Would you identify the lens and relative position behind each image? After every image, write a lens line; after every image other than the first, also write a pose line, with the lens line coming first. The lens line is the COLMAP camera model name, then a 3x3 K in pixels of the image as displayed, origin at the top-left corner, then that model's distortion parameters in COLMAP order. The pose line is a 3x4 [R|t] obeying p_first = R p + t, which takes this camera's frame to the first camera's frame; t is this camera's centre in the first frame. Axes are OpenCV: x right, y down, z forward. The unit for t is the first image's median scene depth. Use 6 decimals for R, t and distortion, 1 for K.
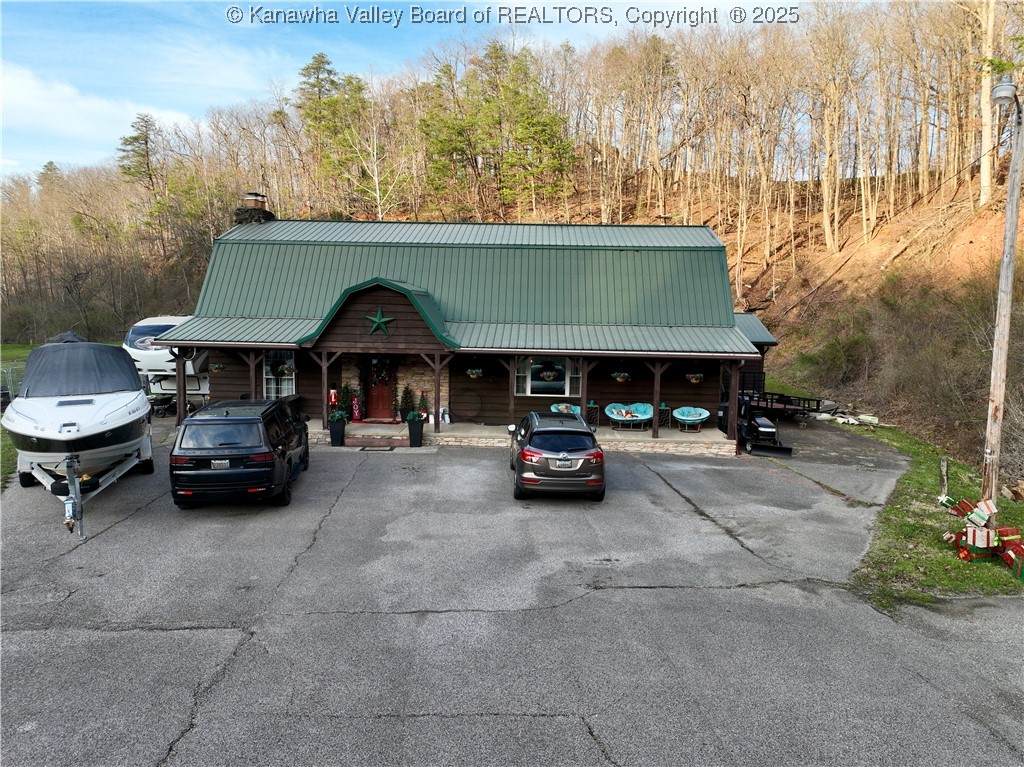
lens RADIAL K [[720.0, 0, 513.4], [0, 720.0, 382.0], [0, 0, 1]] dist [0.002655, 0.011070]
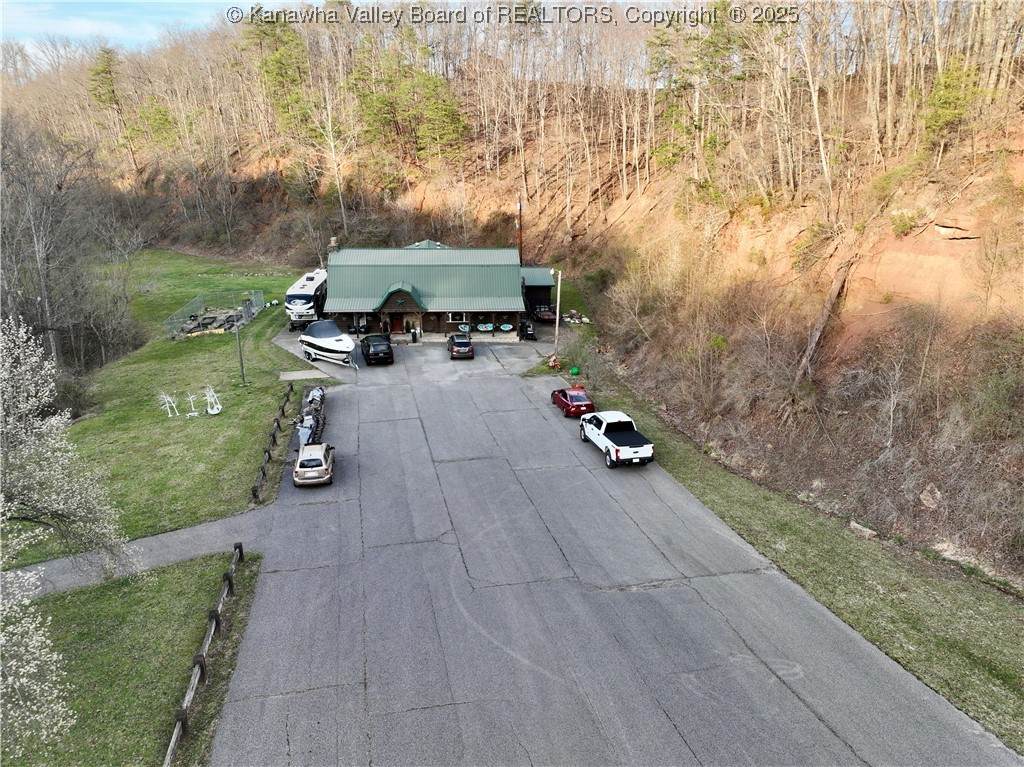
lens RADIAL K [[720.0, 0, 512.0], [0, 720.0, 383.9], [0, 0, 1]] dist [0.002655, 0.011070]
pose [[0.991005, -0.046002, 0.125671, -0.116961], [0.018414, 0.977003, 0.212427, -0.374001], [-0.132553, -0.208202, 0.969062, -2.010574]]
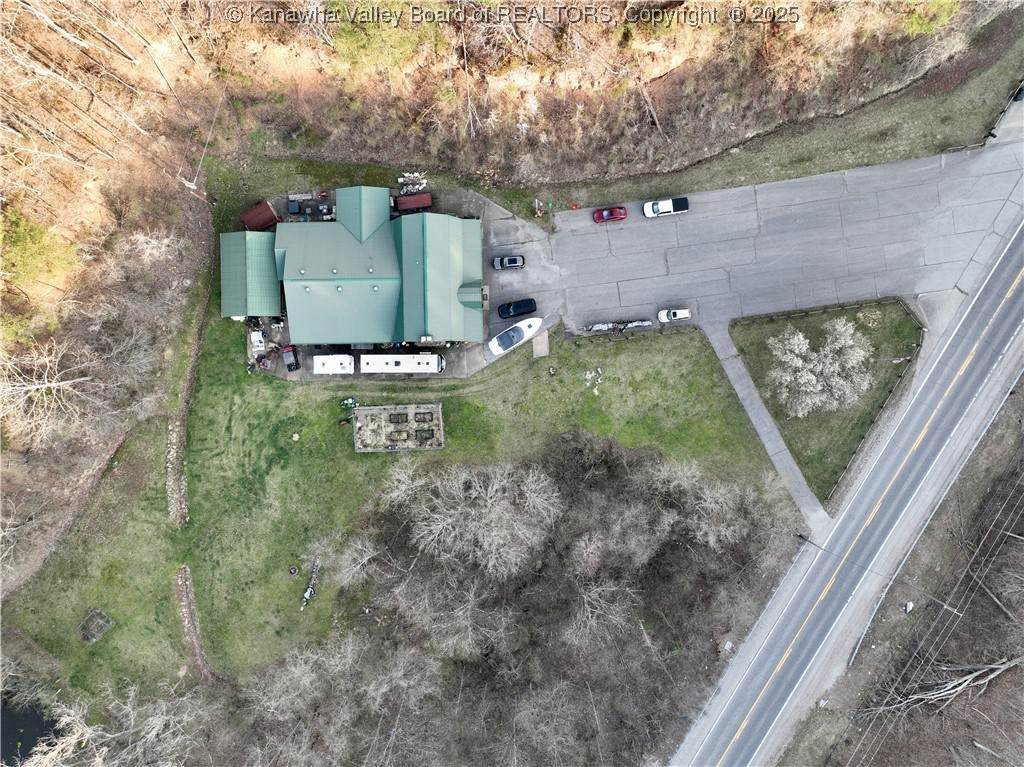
lens RADIAL K [[720.0, 0, 513.2], [0, 720.0, 383.6], [0, 0, 1]] dist [0.002655, 0.011070]
pose [[-0.048932, -0.998496, -0.024736, -0.673718], [0.099787, -0.029529, 0.994571, -4.928246], [-0.993805, 0.046198, 0.101082, 0.302721]]
